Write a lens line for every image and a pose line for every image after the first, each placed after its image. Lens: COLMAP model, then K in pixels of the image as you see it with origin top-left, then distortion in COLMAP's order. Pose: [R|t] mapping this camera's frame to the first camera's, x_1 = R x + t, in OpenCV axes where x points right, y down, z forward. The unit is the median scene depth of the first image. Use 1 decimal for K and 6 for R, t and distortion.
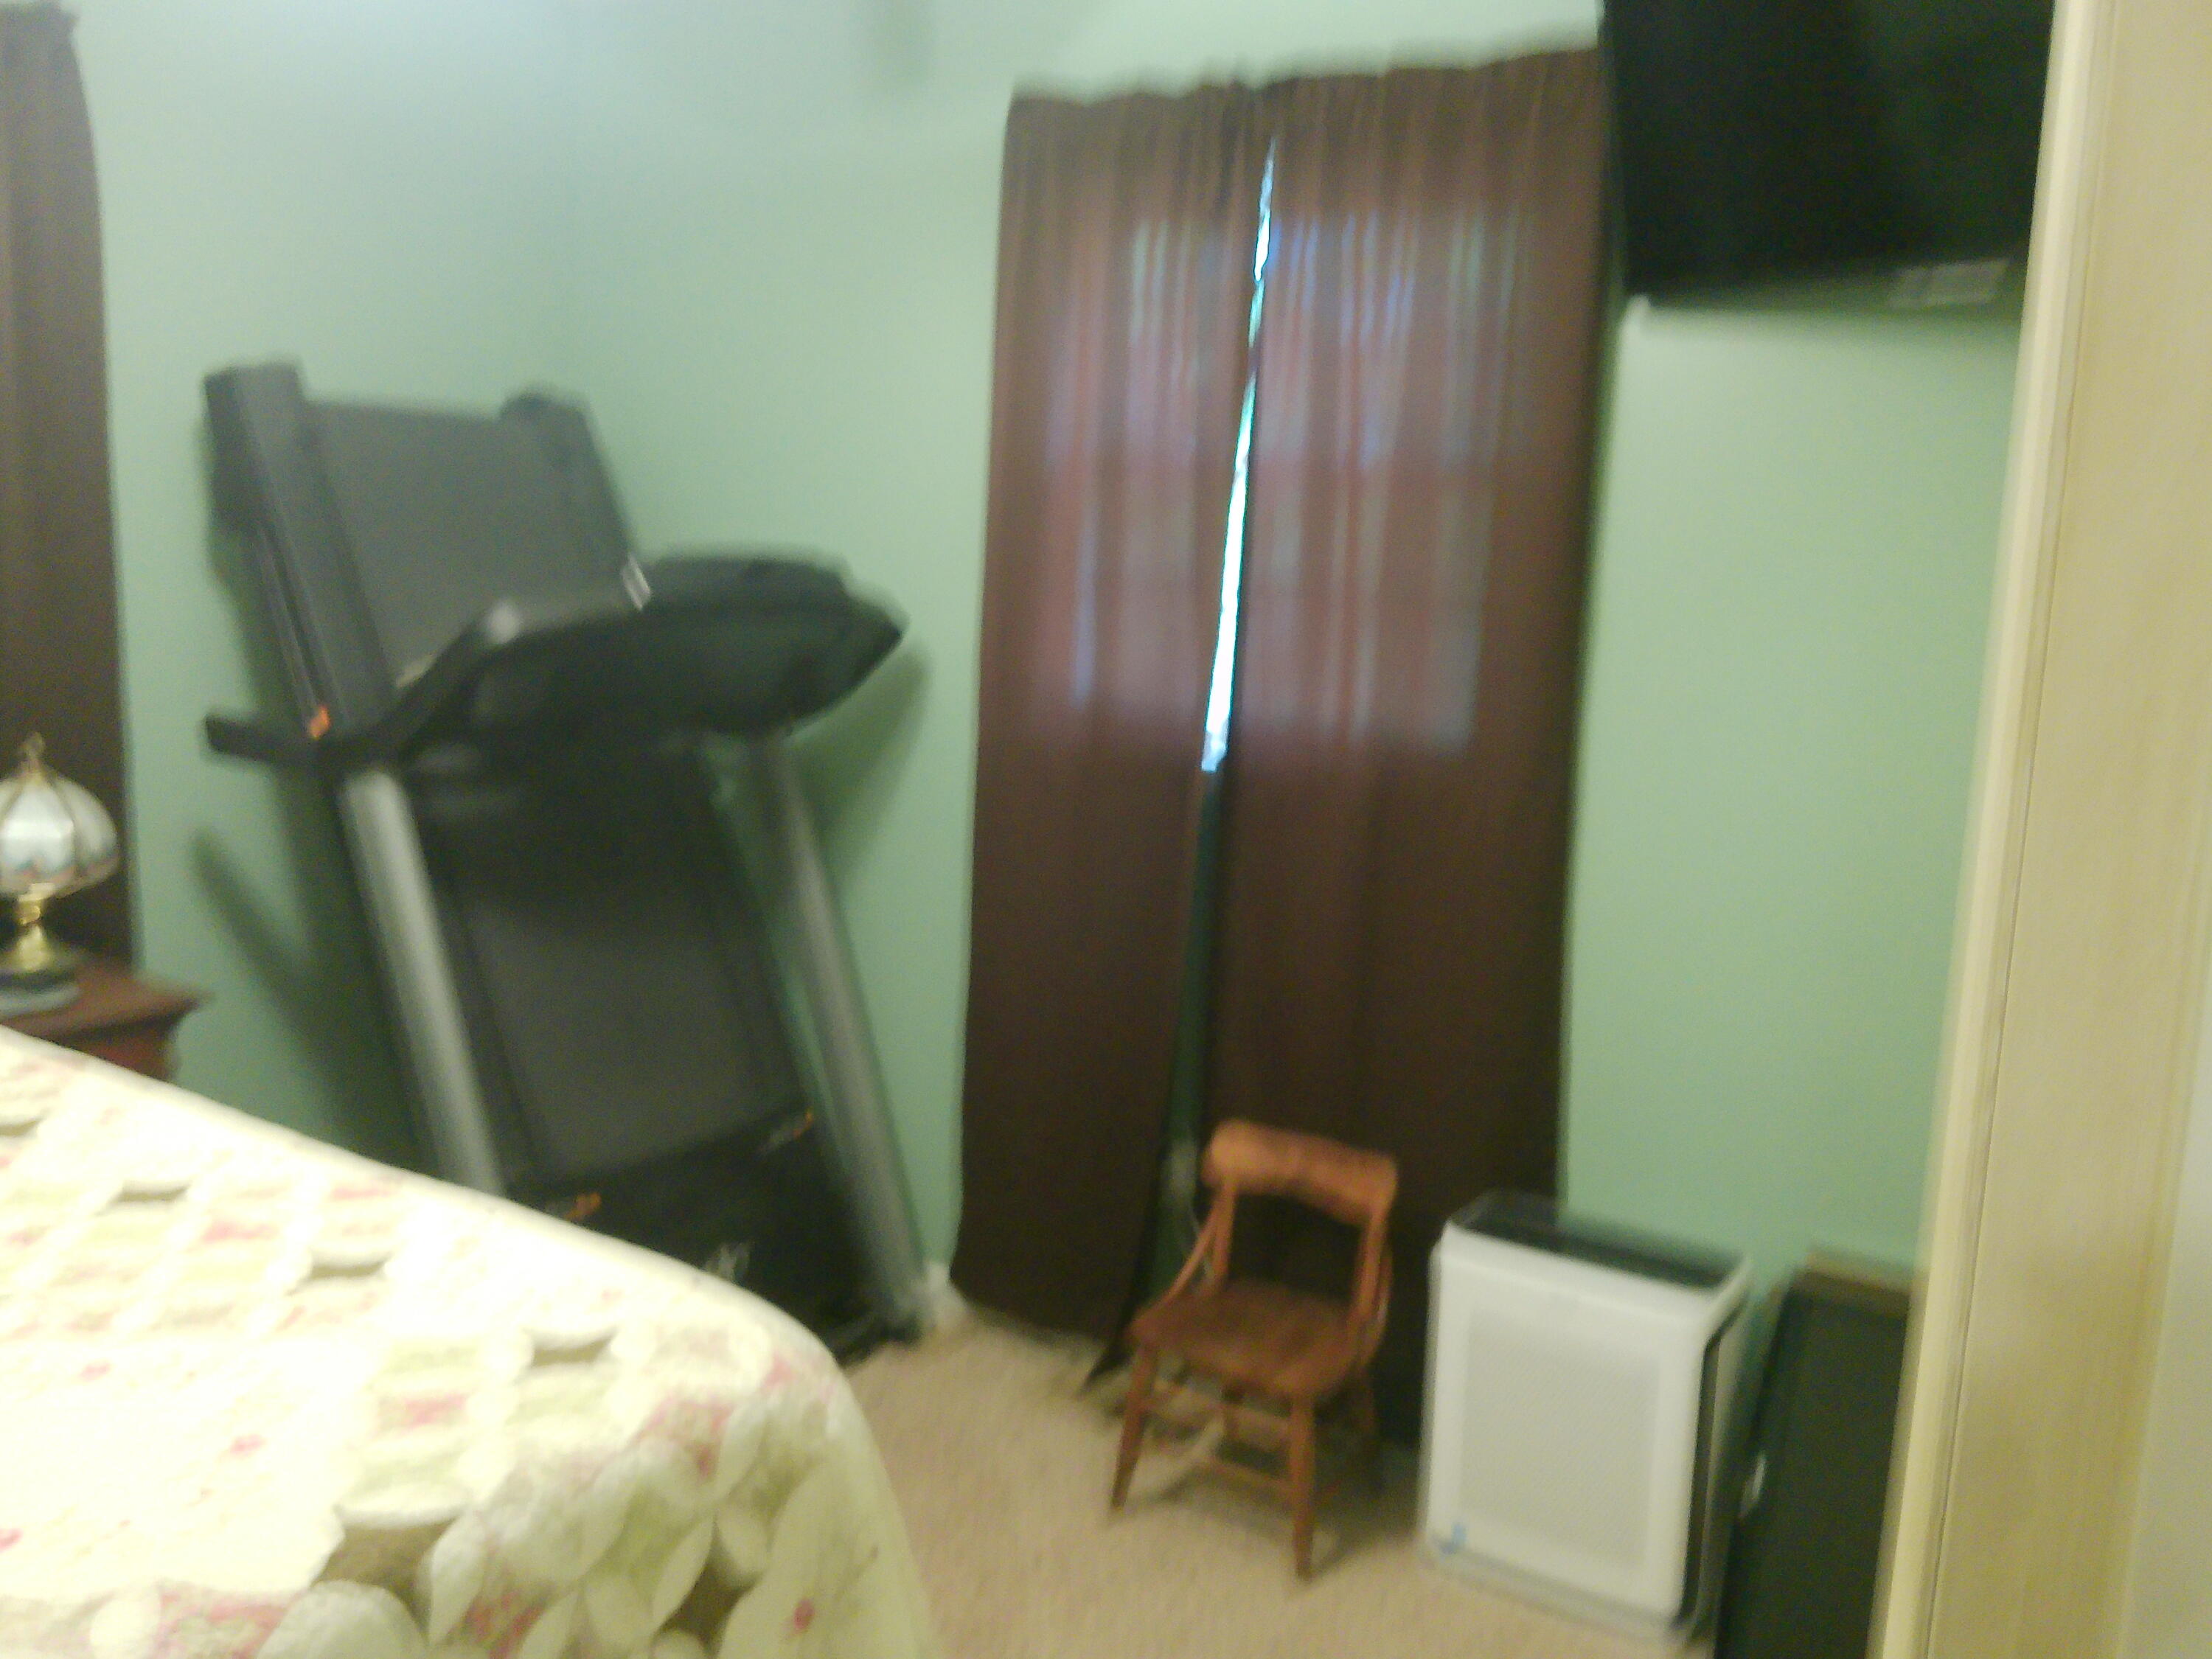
lens RADIAL K [[1842.8, 0, 1095.8], [0, 1842.8, 821.6], [0, 0, 1]] dist [0.063053, -0.182110]
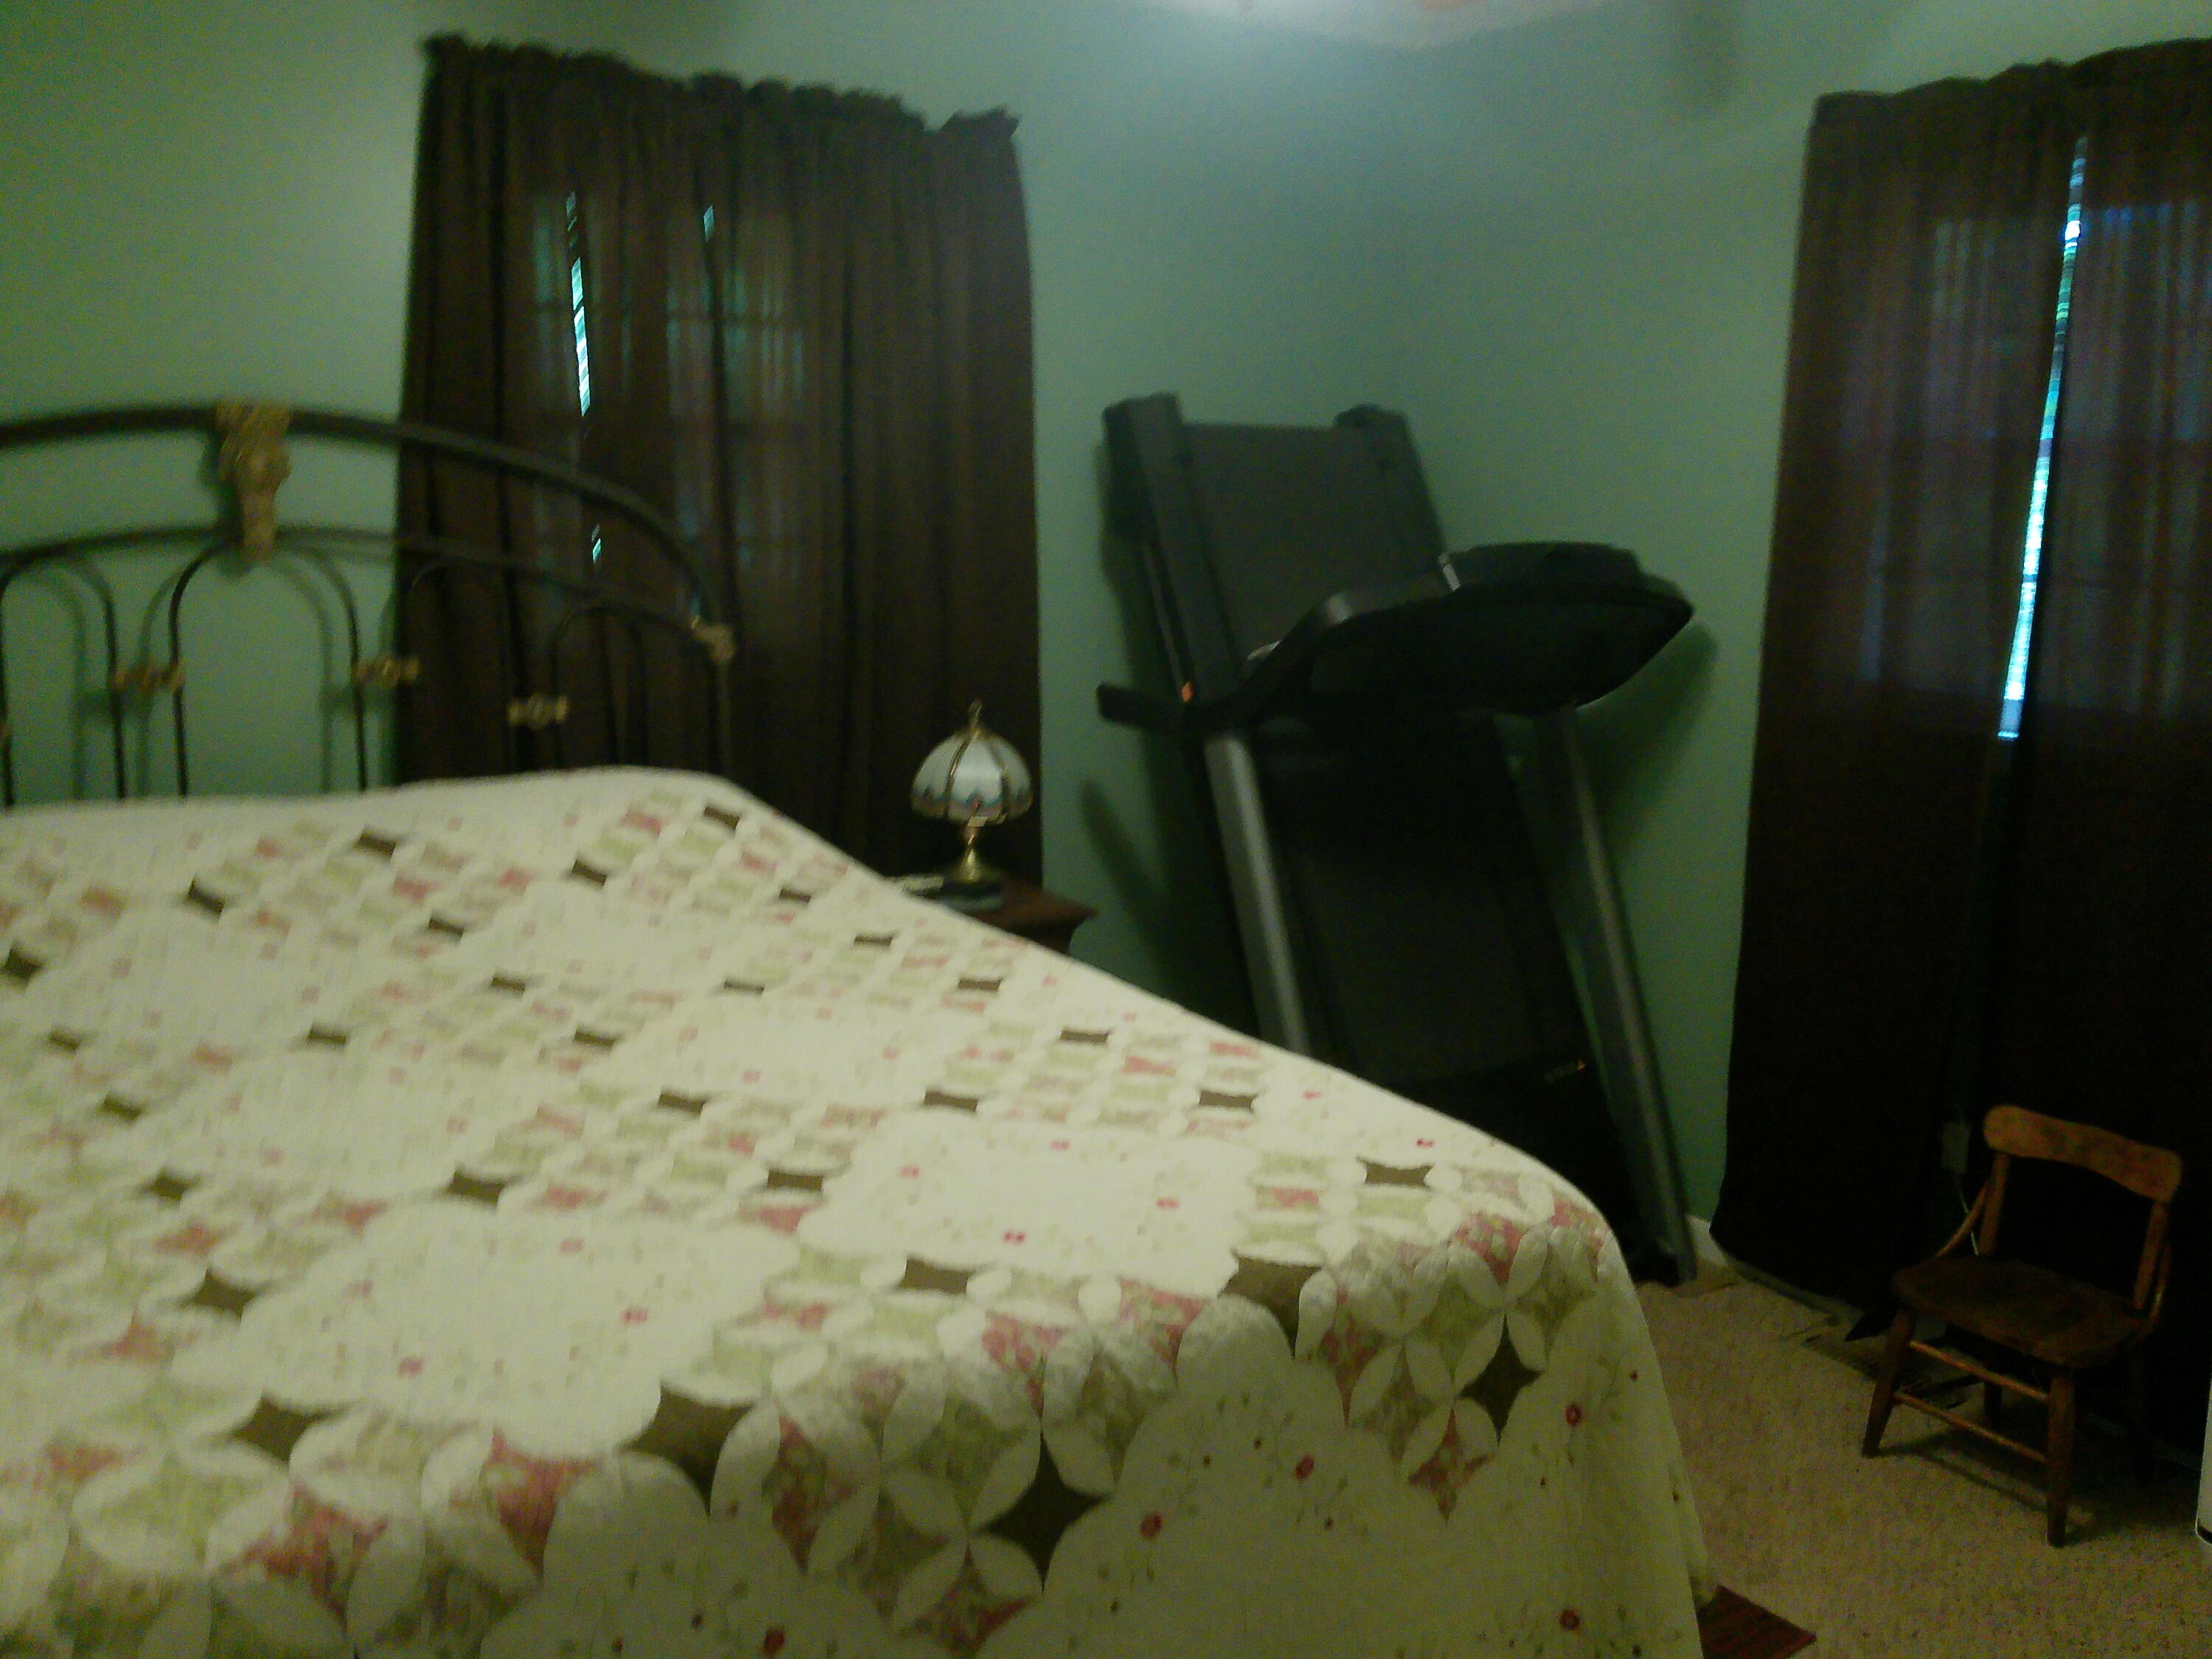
lens RADIAL K [[1842.8, 0, 1095.8], [0, 1842.8, 821.6], [0, 0, 1]] dist [0.063053, -0.182110]
pose [[0.916680, 0.039244, -0.397690, 0.017376], [-0.037336, 0.999224, 0.012543, 0.023718], [0.397874, 0.003350, 0.917434, -0.180771]]
